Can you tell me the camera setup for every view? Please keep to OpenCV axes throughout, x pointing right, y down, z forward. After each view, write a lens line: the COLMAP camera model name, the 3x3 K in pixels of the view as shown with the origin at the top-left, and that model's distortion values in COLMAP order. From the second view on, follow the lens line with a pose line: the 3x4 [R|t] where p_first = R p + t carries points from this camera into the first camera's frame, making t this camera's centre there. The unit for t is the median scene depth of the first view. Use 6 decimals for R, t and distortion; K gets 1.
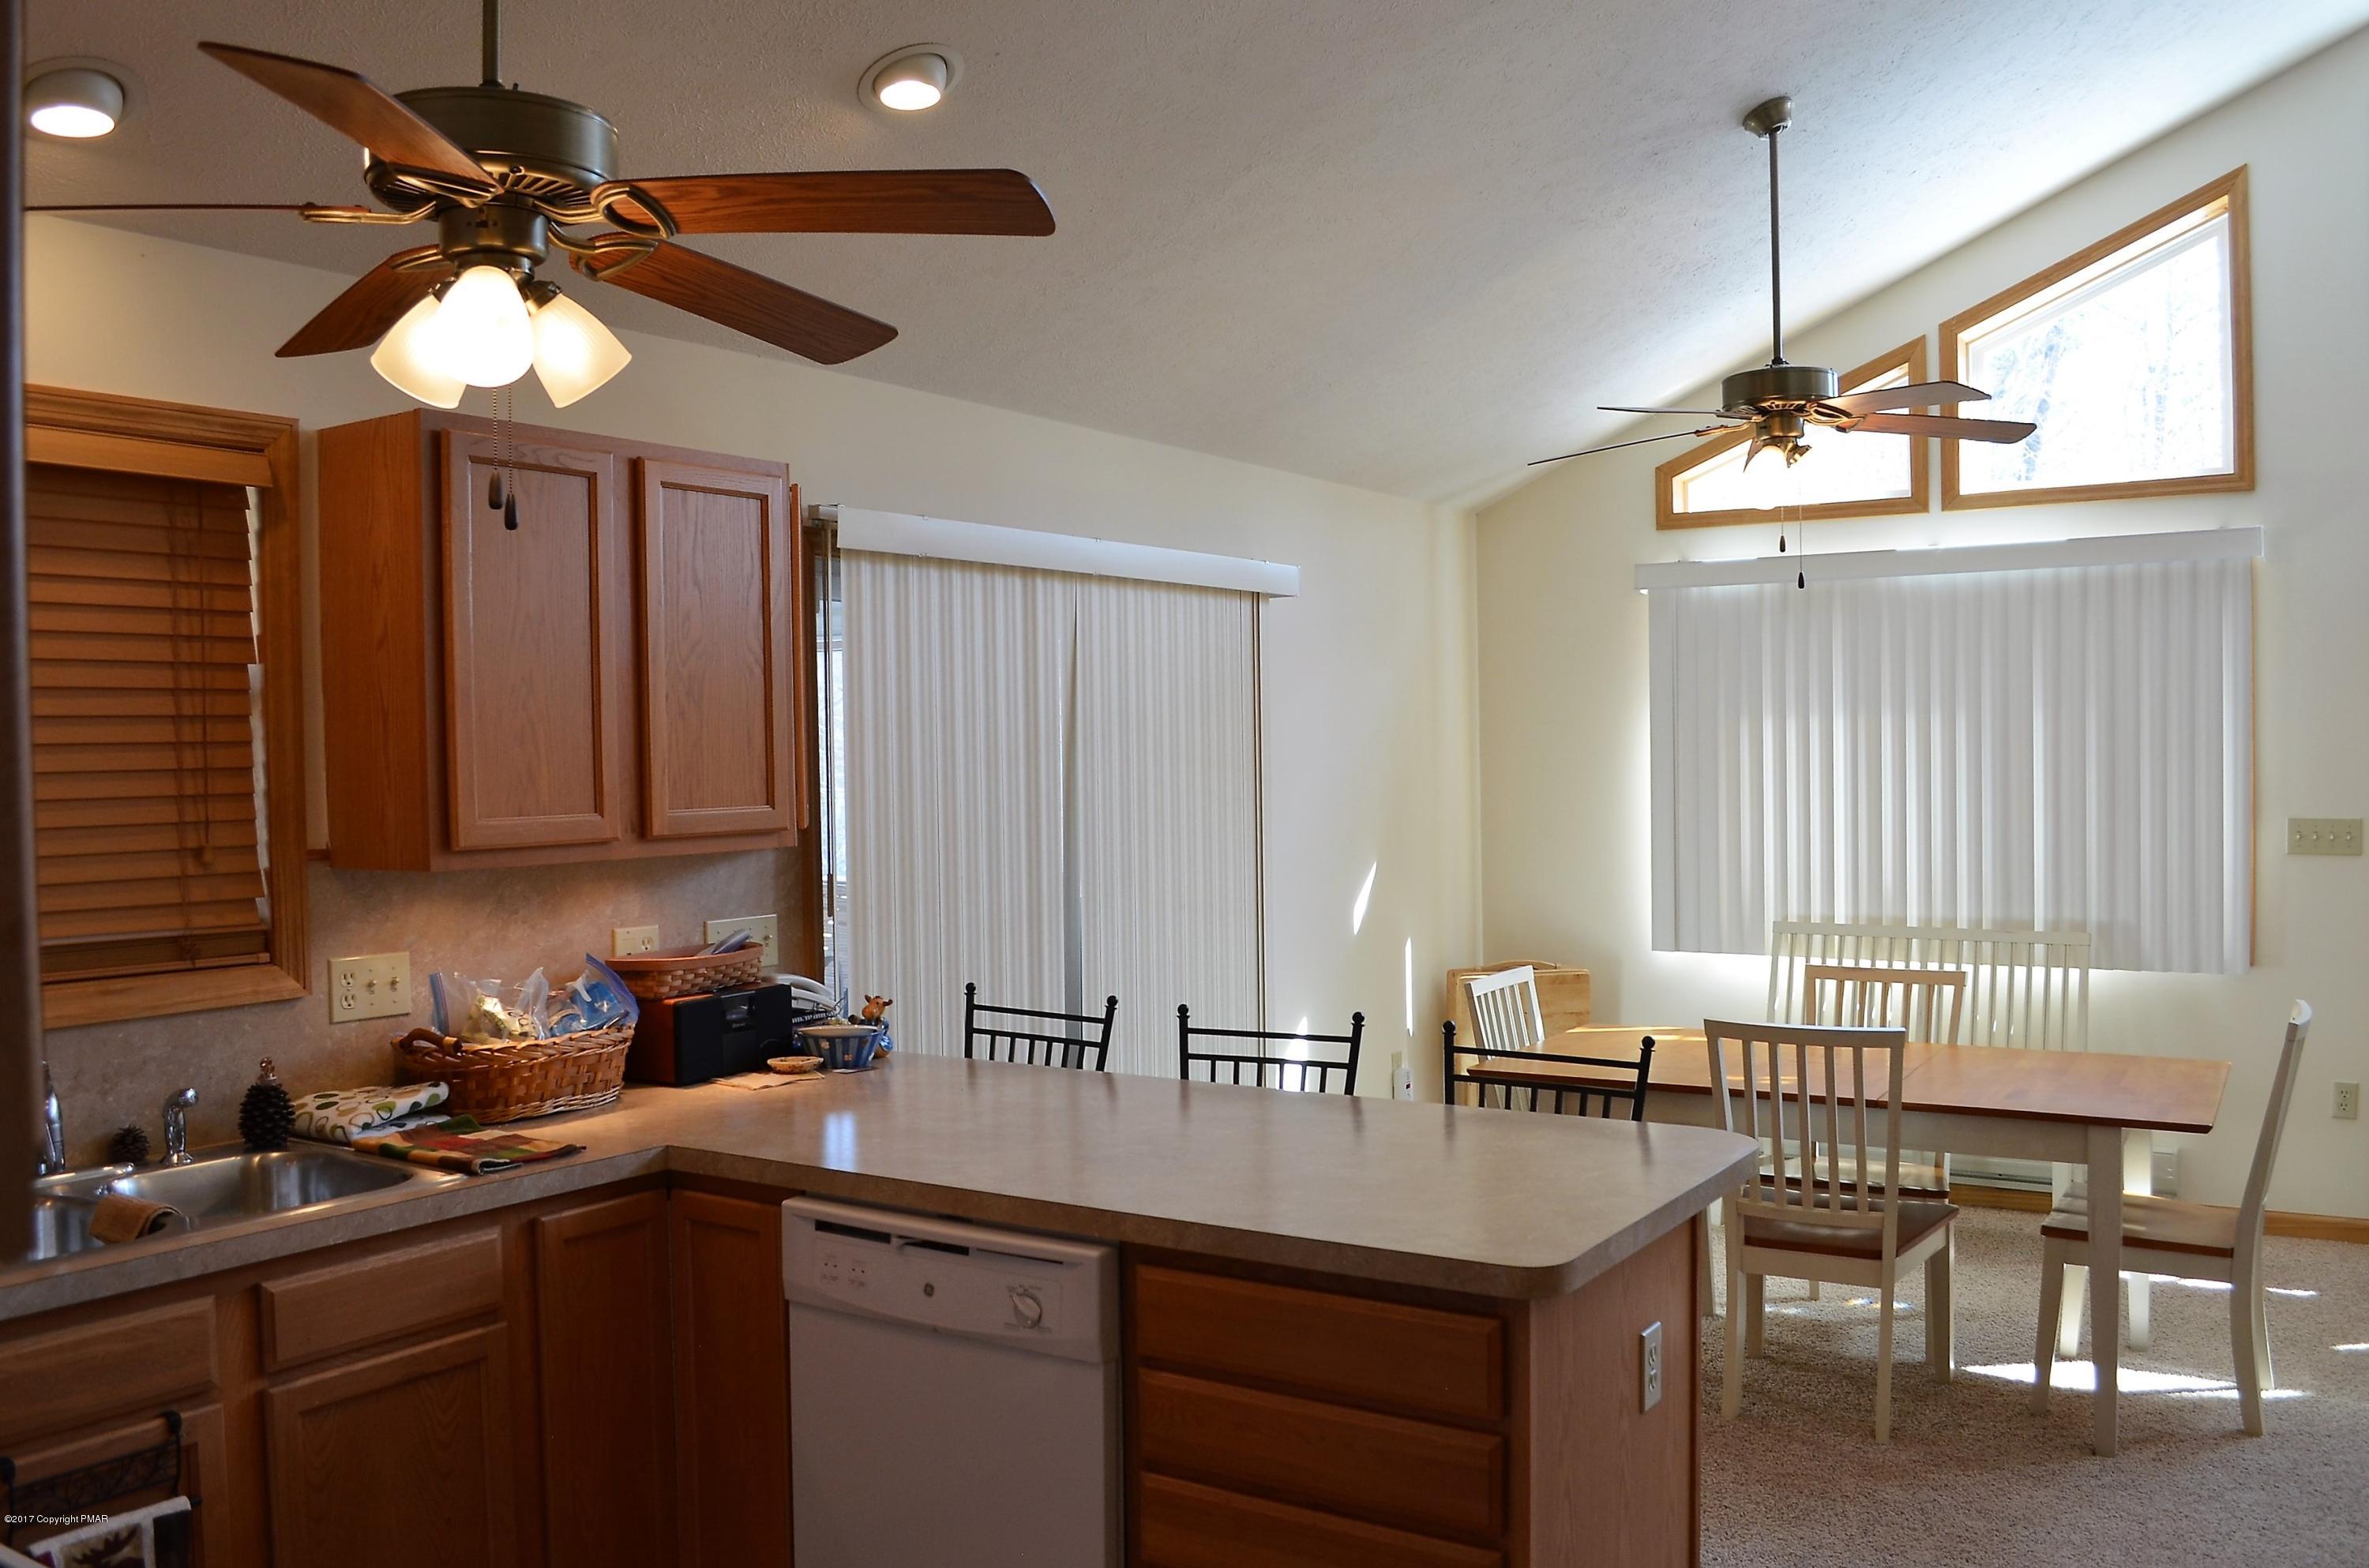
lens RADIAL K [[1867.6, 0, 1194.4], [0, 1867.6, 801.3], [0, 0, 1]] dist [-0.079251, 0.008678]
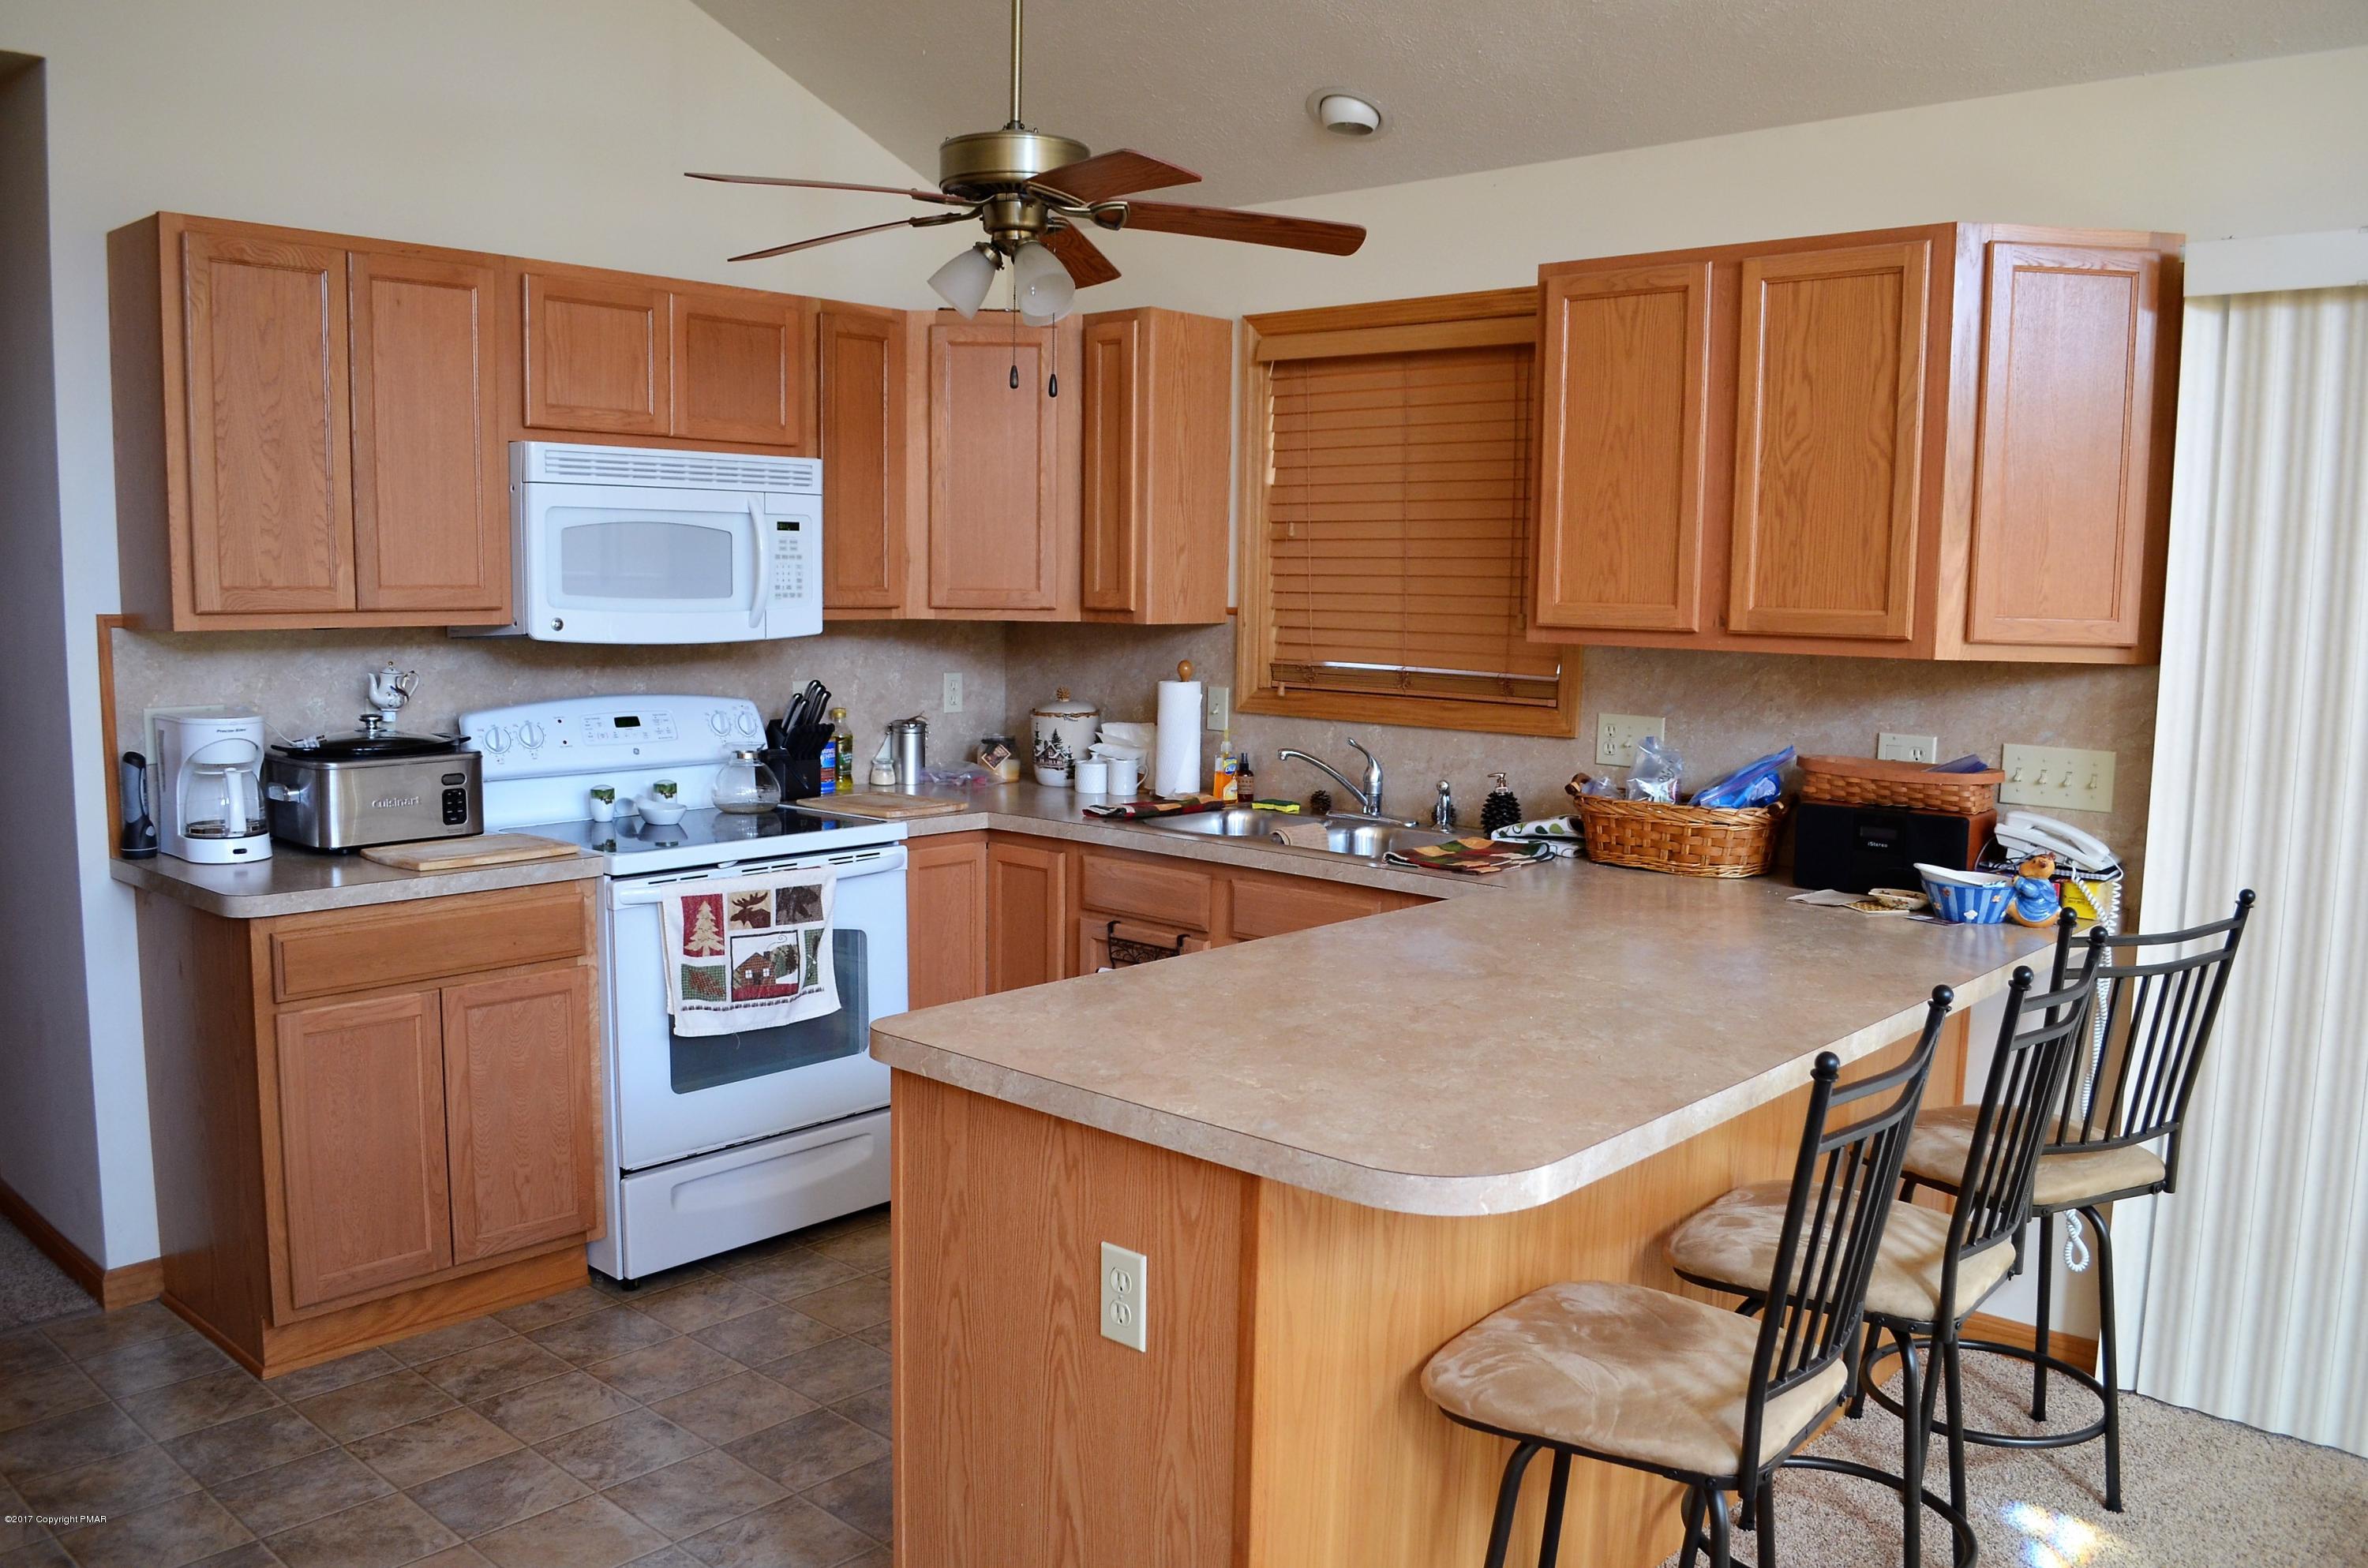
lens RADIAL K [[1866.7, 0, 1193.9], [0, 1866.7, 801.3], [0, 0, 1]] dist [-0.079251, 0.008678]
pose [[-0.134073, 0.137527, -0.981382, 0.754671], [-0.038387, 0.988859, 0.143820, -0.023770], [0.990228, 0.056955, -0.127300, 0.817806]]
